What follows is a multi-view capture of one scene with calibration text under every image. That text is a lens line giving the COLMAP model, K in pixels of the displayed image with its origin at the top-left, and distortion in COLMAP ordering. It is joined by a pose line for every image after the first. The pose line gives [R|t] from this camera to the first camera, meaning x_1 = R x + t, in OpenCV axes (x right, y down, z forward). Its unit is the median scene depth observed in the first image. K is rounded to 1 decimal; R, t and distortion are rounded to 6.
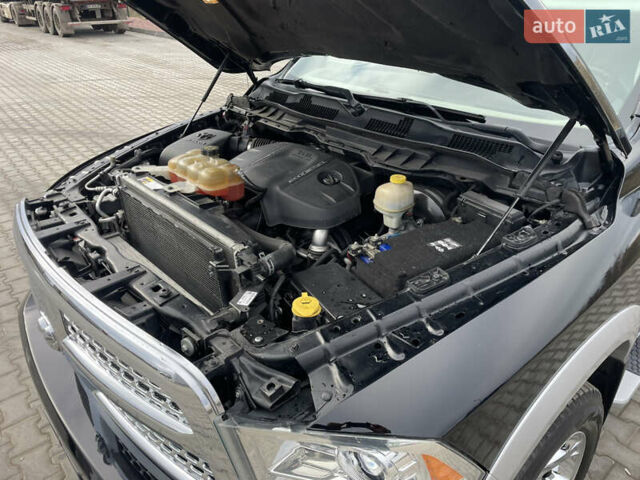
lens RADIAL K [[482.0, 0, 323.5], [0, 482.0, 234.9], [0, 0, 1]] dist [0.087660, -0.108096]
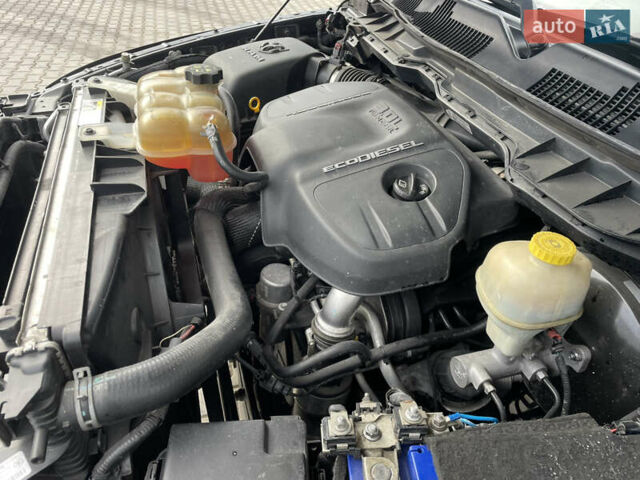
lens RADIAL K [[482.0, 0, 323.5], [0, 482.0, 234.9], [0, 0, 1]] dist [0.087660, -0.108096]
pose [[0.902020, 0.295269, -0.314923, 0.093845], [-0.246214, 0.951099, 0.186522, -0.127170], [0.354597, -0.090708, 0.930609, 0.495291]]
